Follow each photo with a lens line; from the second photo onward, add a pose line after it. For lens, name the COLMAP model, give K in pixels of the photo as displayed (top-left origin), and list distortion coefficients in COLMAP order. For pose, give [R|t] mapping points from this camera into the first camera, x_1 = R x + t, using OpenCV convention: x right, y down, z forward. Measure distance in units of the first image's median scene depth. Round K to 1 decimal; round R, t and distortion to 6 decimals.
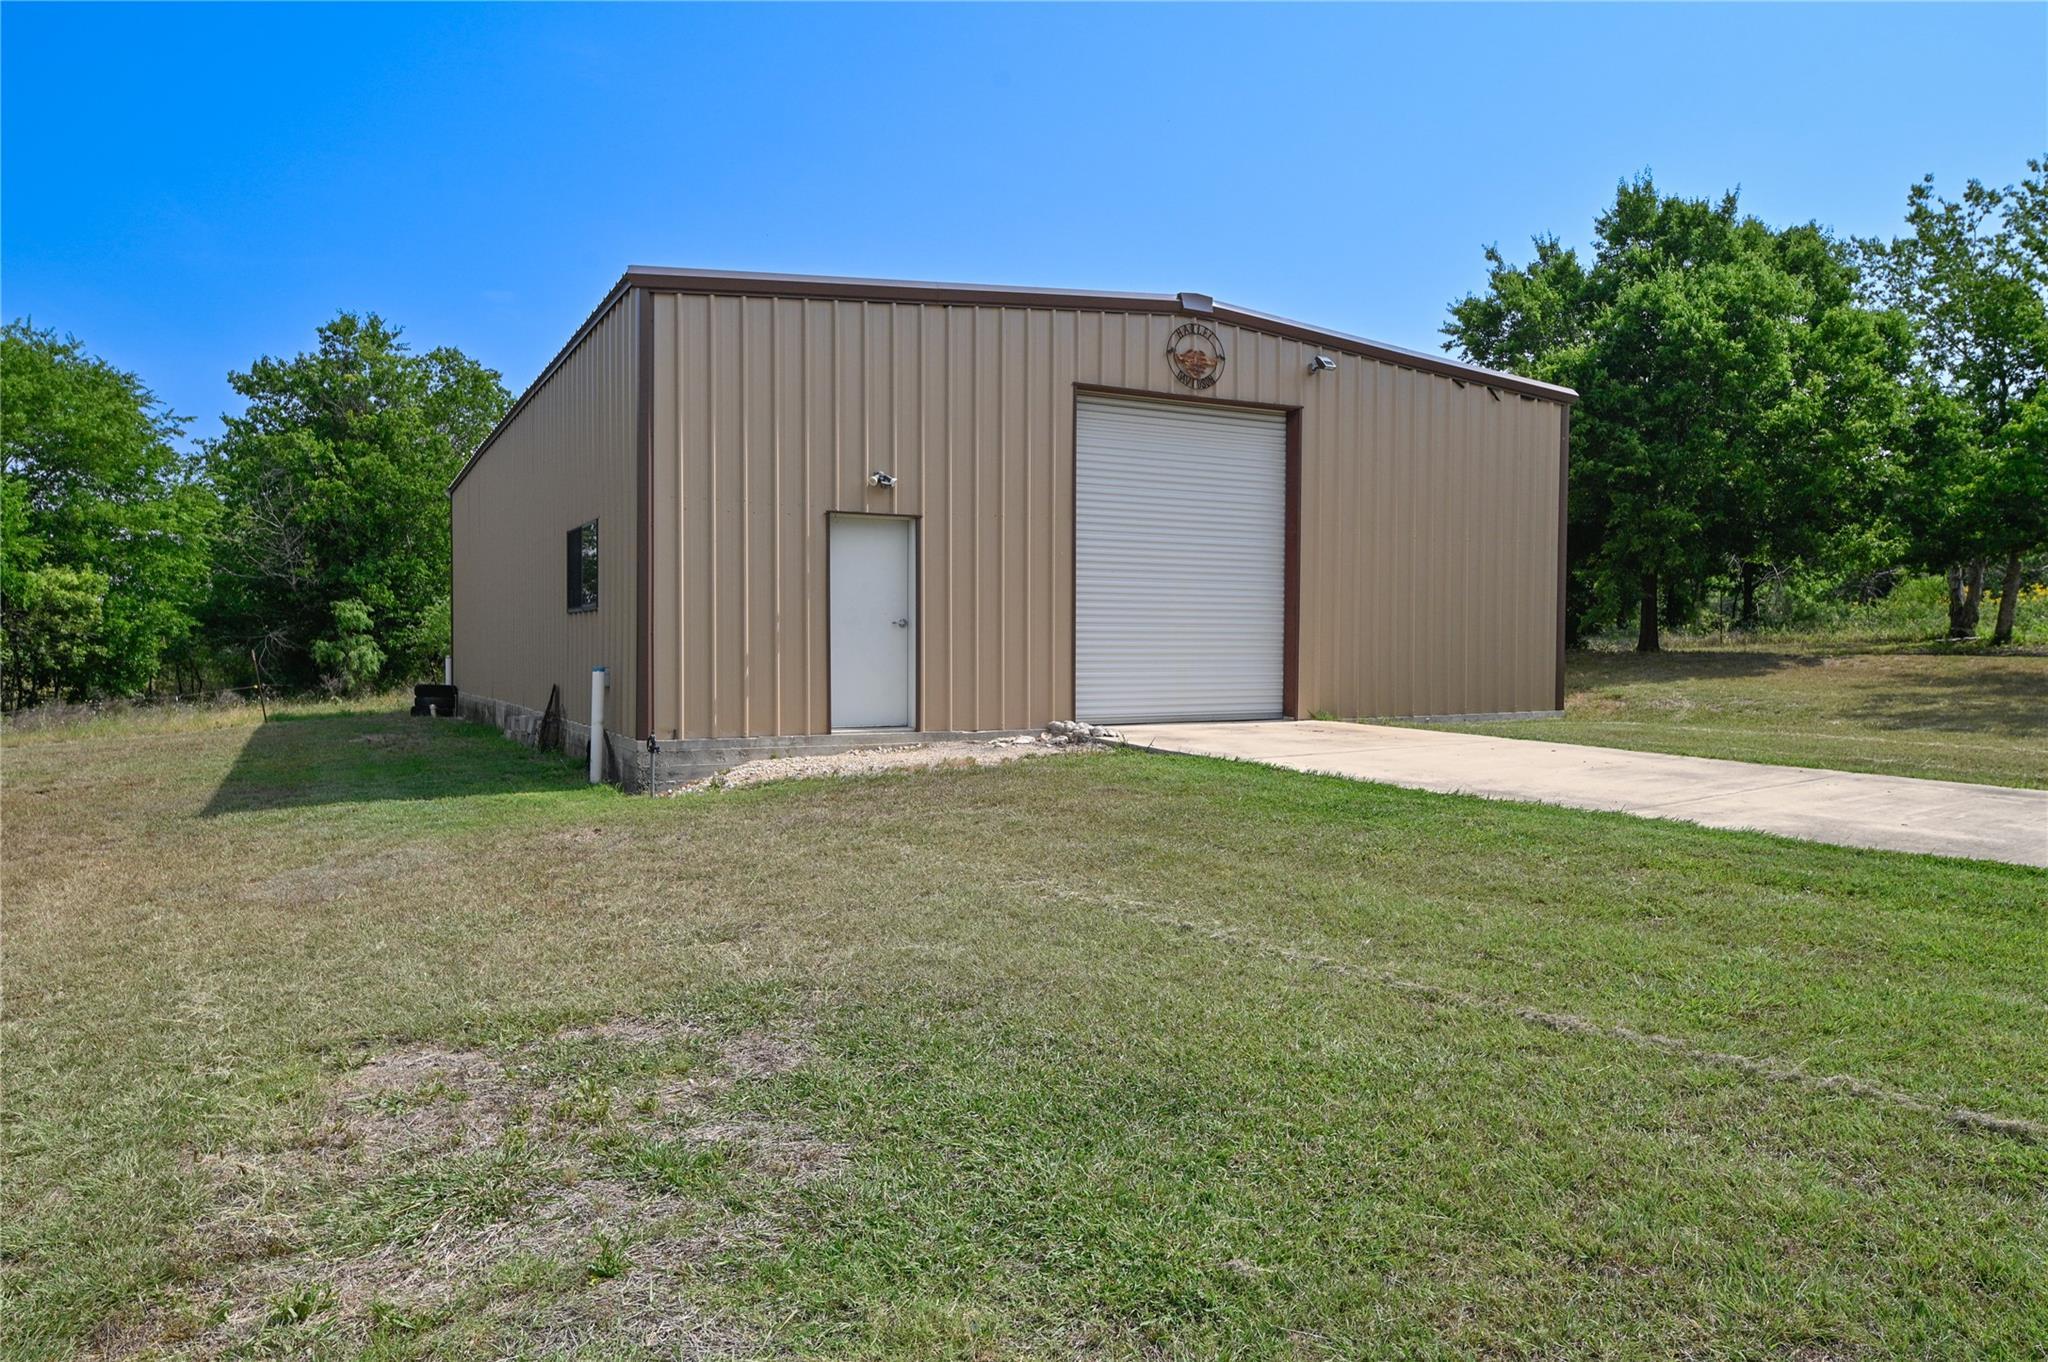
lens RADIAL K [[1301.3, 0, 1023.2], [0, 1301.3, 678.3], [0, 0, 1]] dist [0.008319, 0.002166]
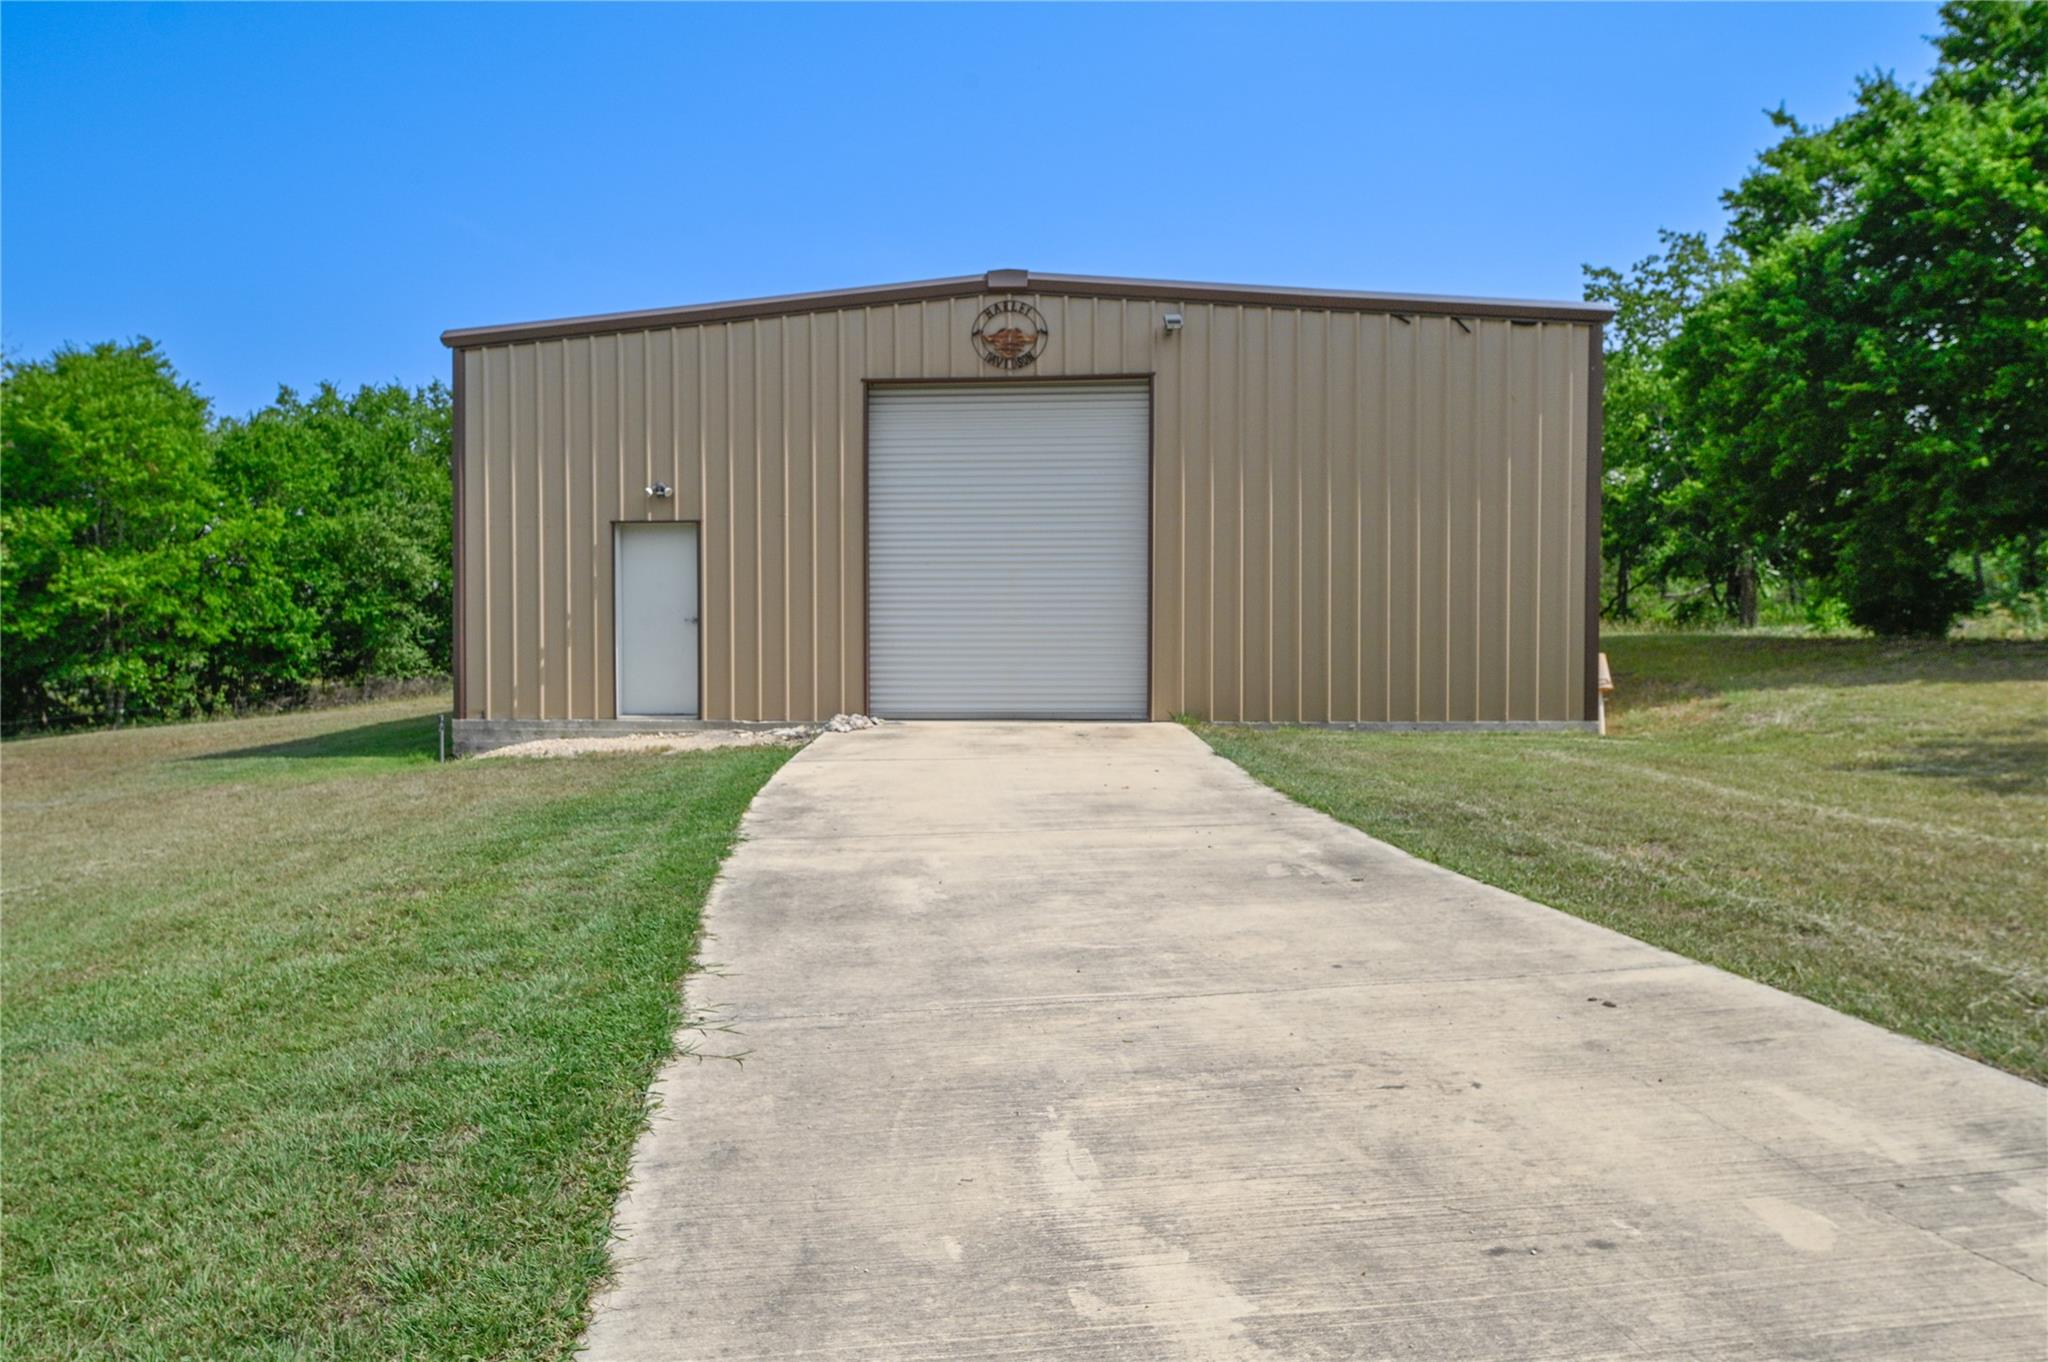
lens RADIAL K [[1301.3, 0, 1023.3], [0, 1301.3, 676.1], [0, 0, 1]] dist [0.008319, 0.002166]
pose [[0.852915, 0.013785, -0.521868, 0.649955], [-0.006826, 0.999860, 0.015254, -0.012445], [0.522005, -0.009448, 0.852890, 0.193468]]
